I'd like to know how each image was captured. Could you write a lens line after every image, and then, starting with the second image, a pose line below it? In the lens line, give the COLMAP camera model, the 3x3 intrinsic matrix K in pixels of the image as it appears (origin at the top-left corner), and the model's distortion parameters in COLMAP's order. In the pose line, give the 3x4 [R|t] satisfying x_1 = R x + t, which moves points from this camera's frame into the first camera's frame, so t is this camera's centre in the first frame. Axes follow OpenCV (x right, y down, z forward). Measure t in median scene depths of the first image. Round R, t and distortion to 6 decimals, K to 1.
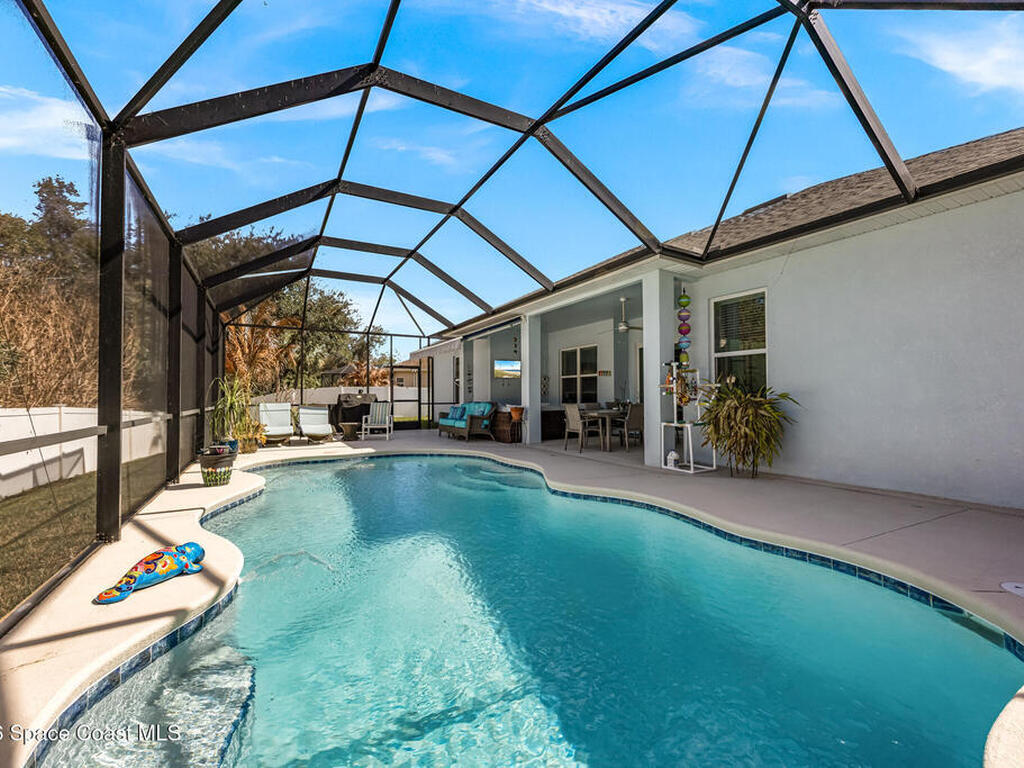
lens RADIAL K [[439.1, 0, 494.4], [0, 439.1, 382.6], [0, 0, 1]] dist [-0.004757, -0.000523]
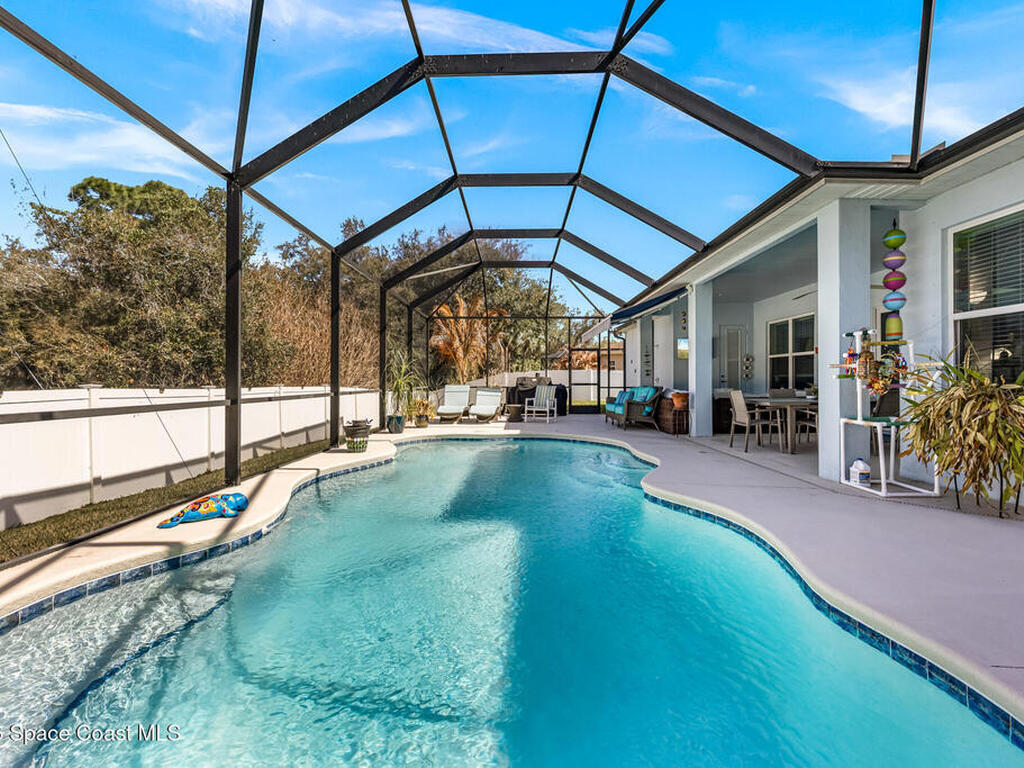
lens RADIAL K [[439.1, 0, 508.2], [0, 439.1, 373.9], [0, 0, 1]] dist [-0.004757, -0.000523]
pose [[0.864623, -0.002254, -0.502416, 0.214091], [0.011319, 0.999824, 0.014994, 0.002769], [0.502294, -0.018651, 0.864496, 0.102400]]
